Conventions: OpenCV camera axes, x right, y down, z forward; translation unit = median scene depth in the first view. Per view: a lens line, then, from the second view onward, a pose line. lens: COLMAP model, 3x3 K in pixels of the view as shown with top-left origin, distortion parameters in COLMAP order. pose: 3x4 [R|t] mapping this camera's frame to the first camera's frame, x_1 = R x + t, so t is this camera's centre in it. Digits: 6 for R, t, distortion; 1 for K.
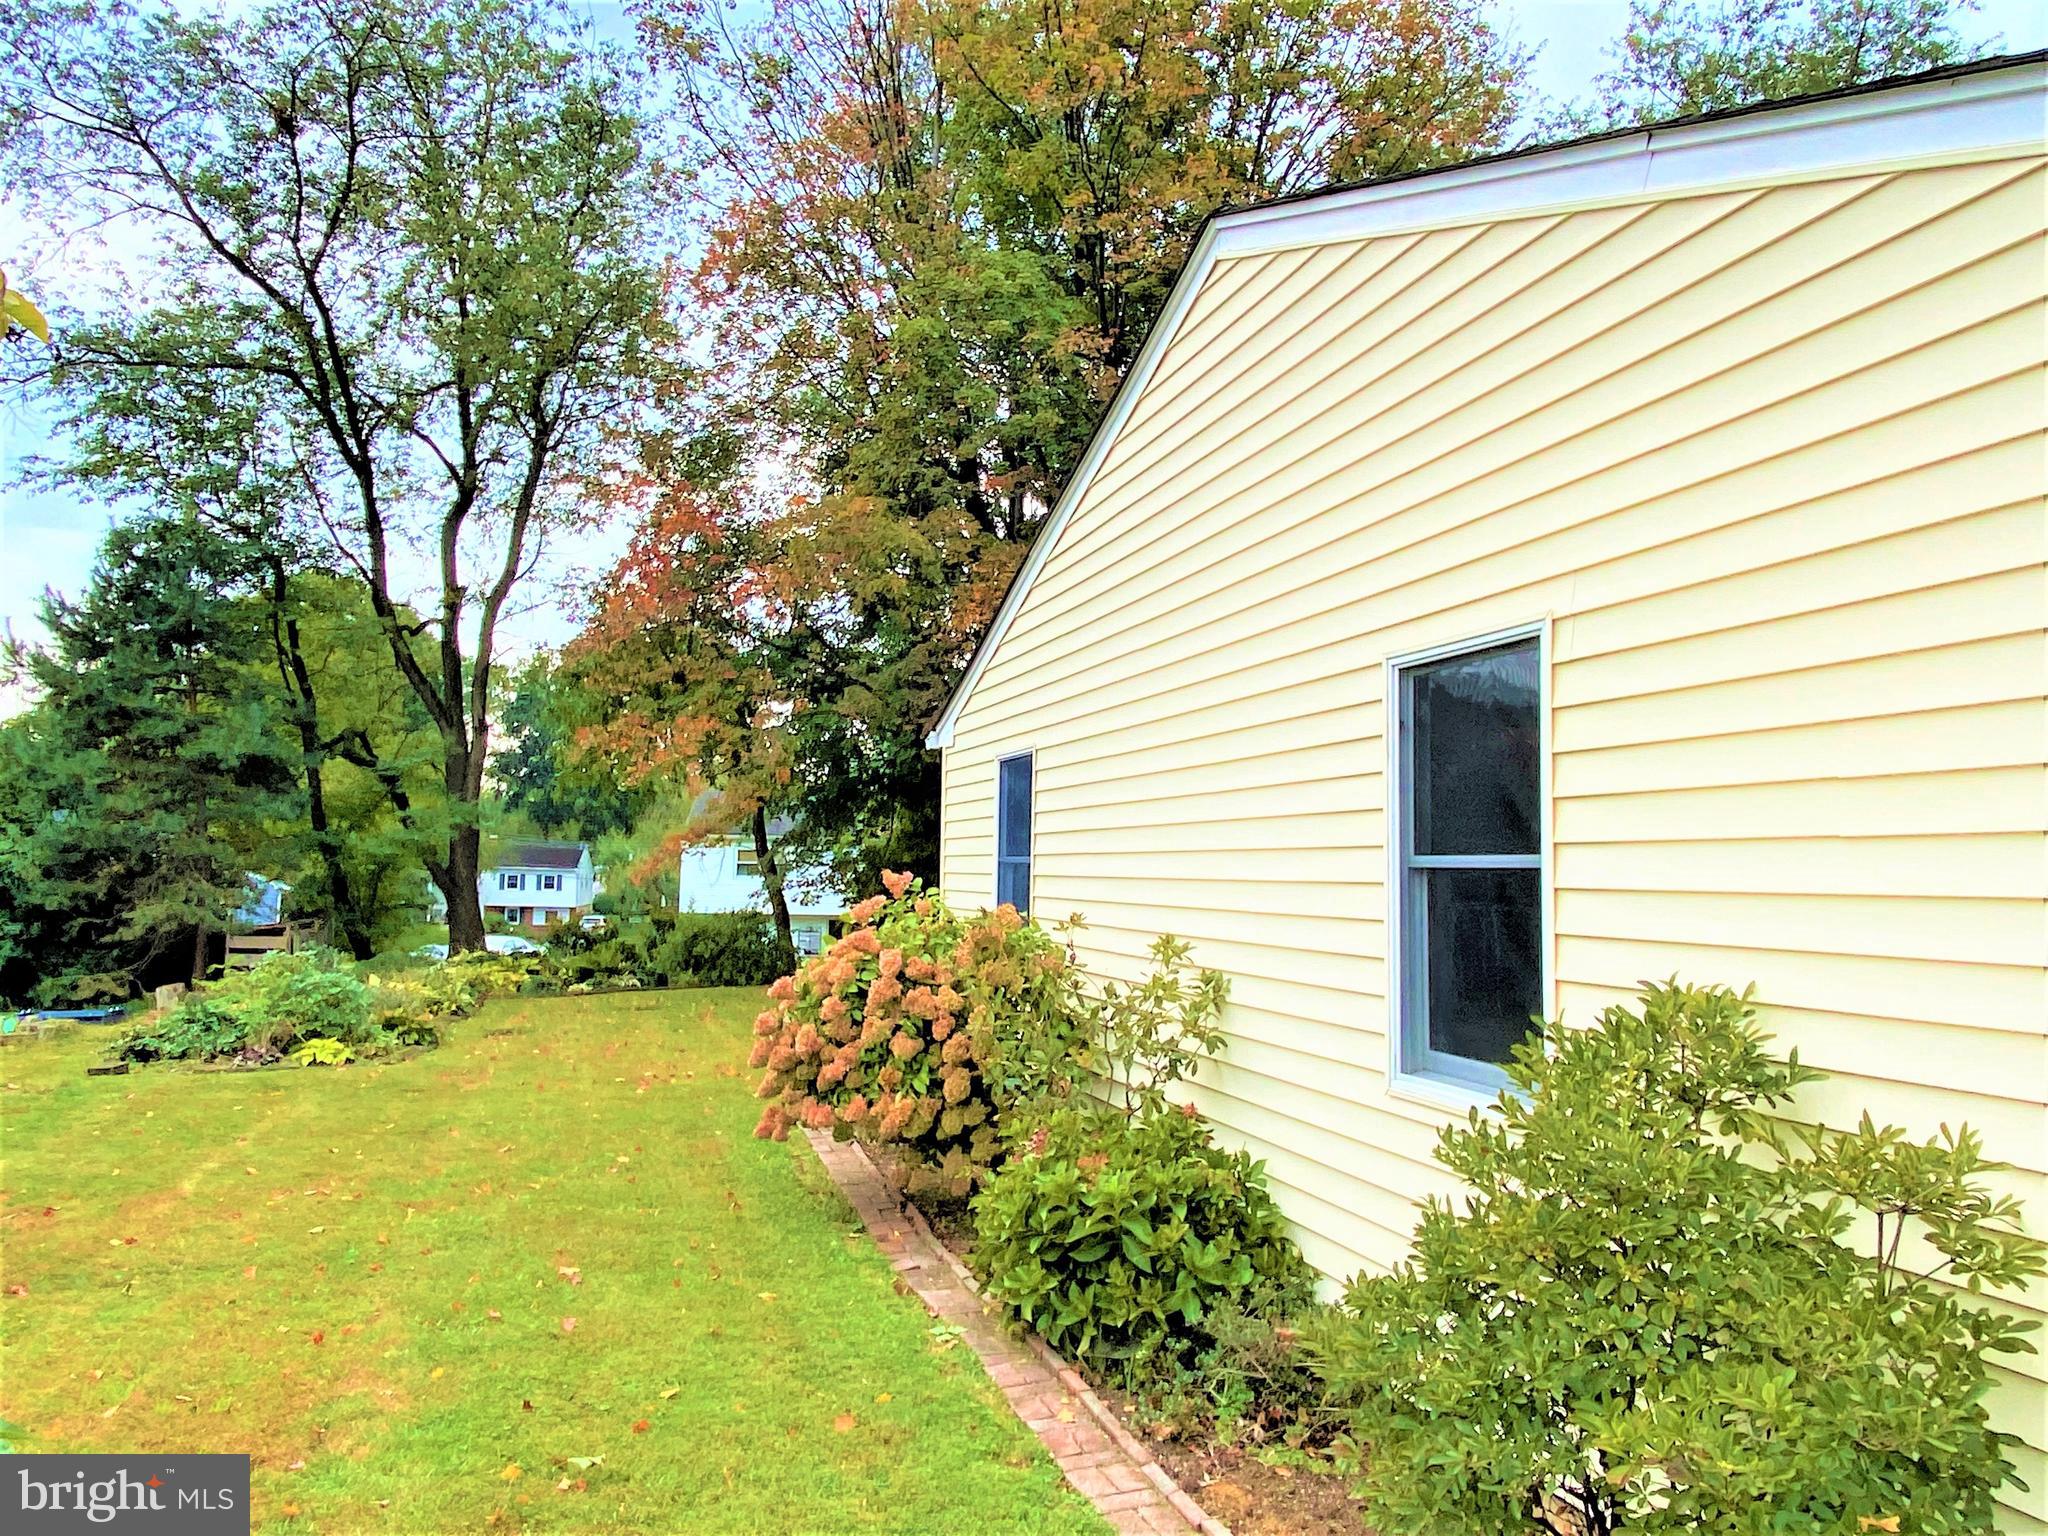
lens RADIAL K [[1455.8, 0, 1024.0], [0, 1455.8, 768.0], [0, 0, 1]] dist [0.057688, -0.000028]
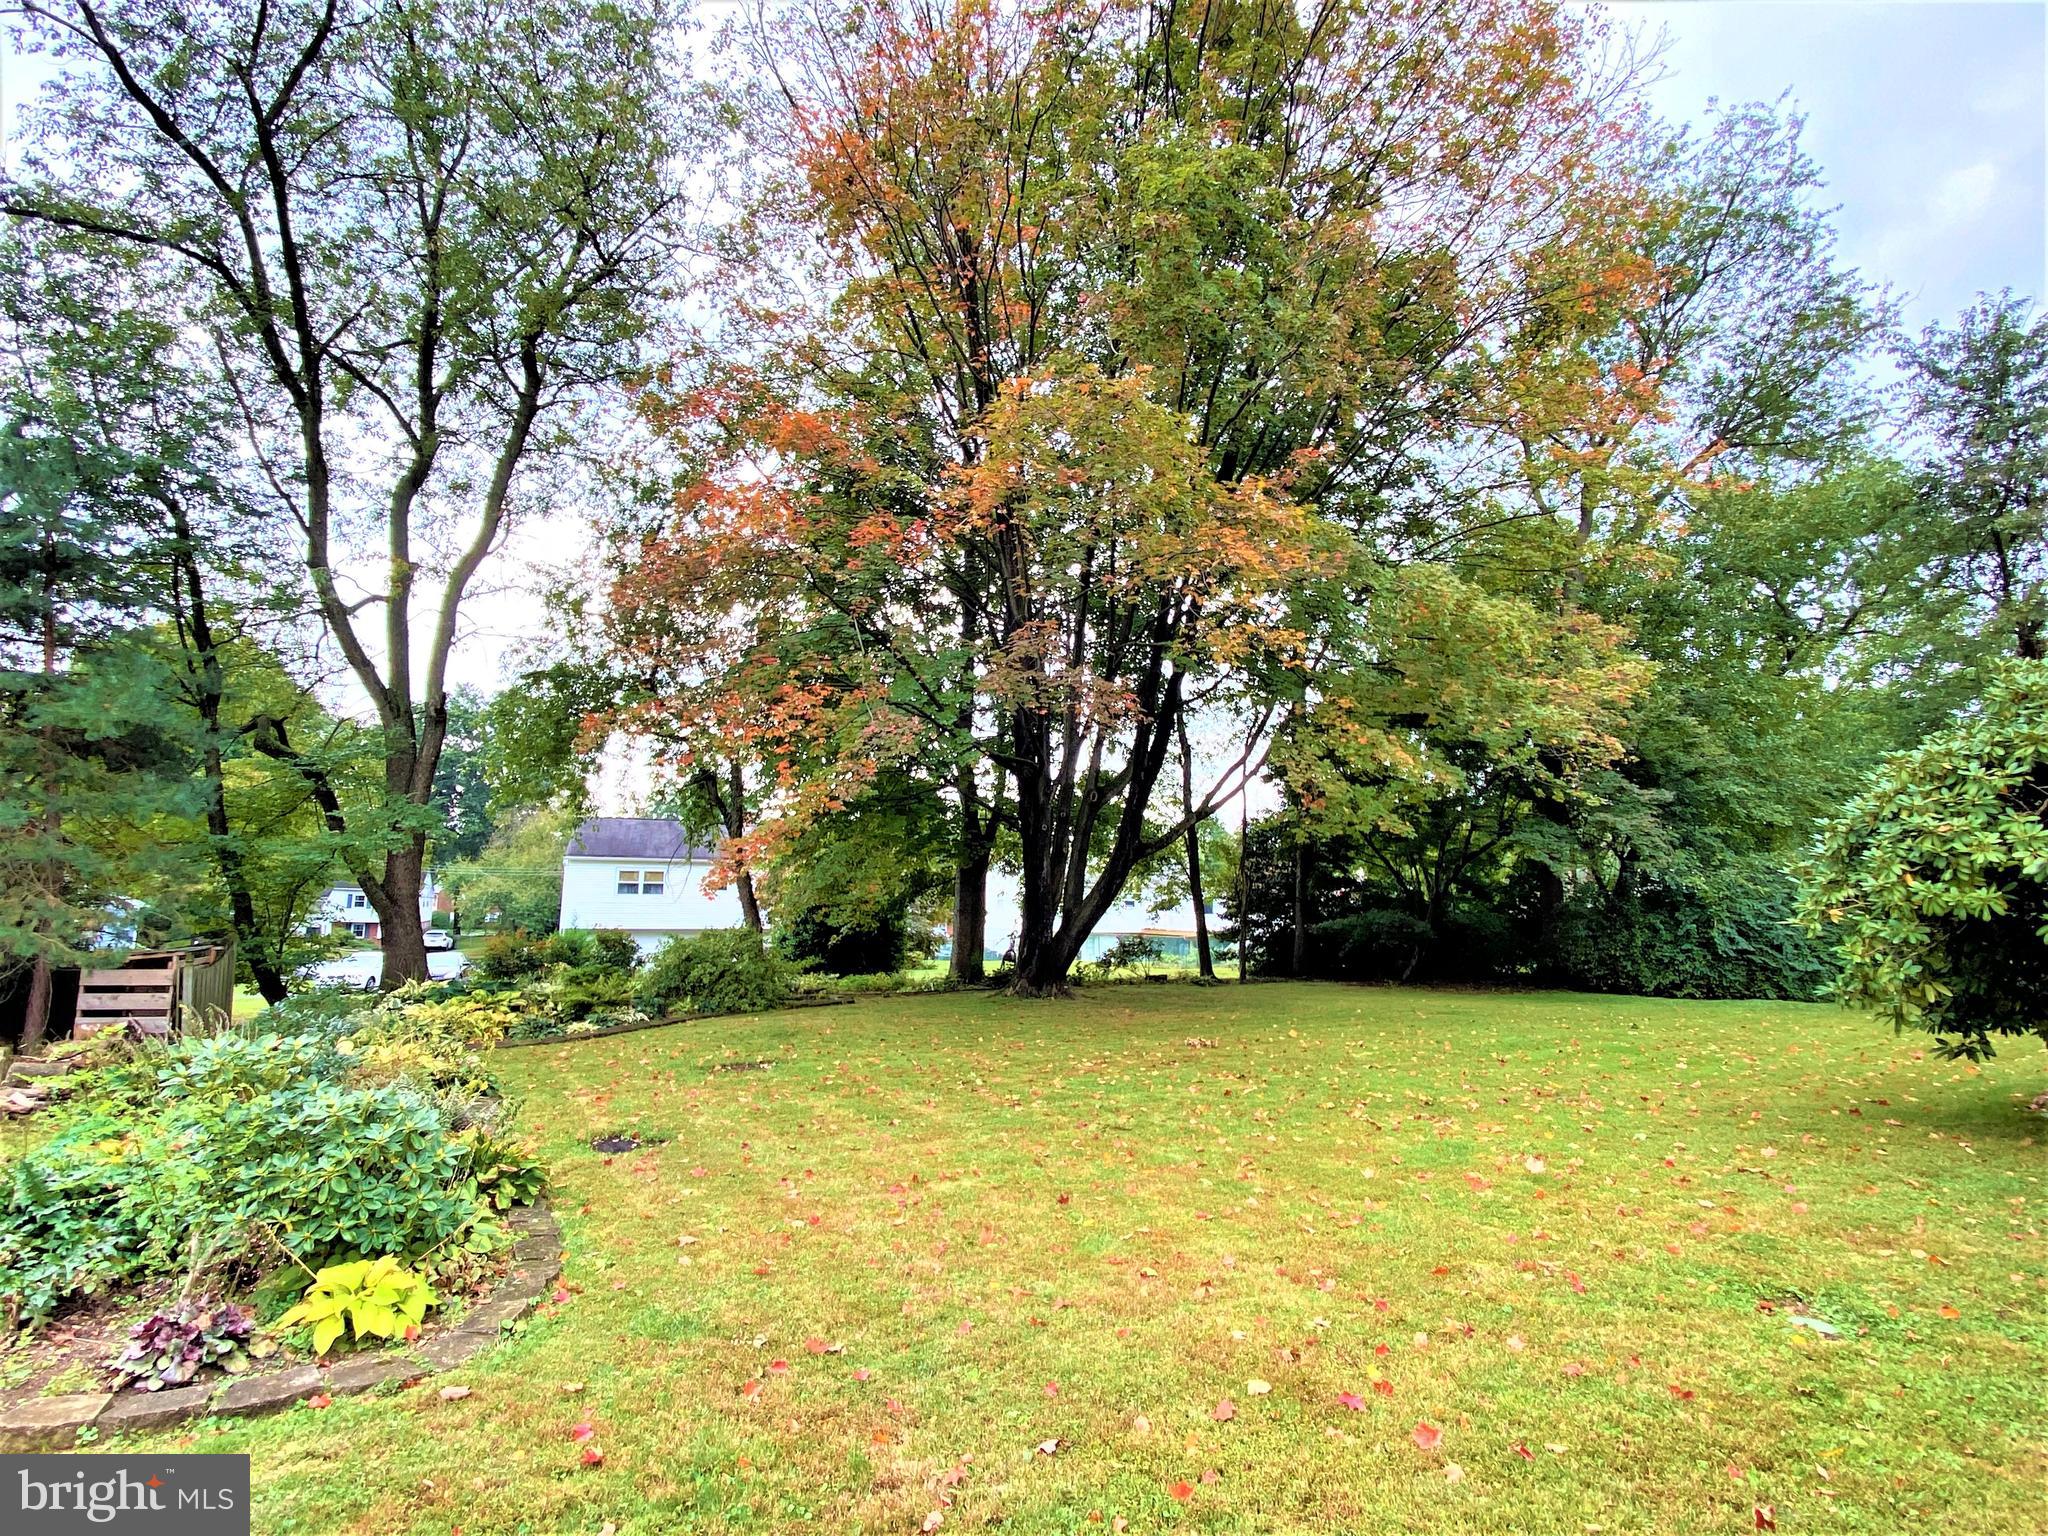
lens RADIAL K [[1014.4, 0, 1024.0], [0, 1014.4, 768.0], [0, 0, 1]] dist [-0.002682, -0.000579]
pose [[0.966813, 0.029252, 0.253805, -0.188472], [-0.016055, 0.998416, -0.053917, 0.028370], [-0.254980, 0.048052, 0.965752, 0.340595]]
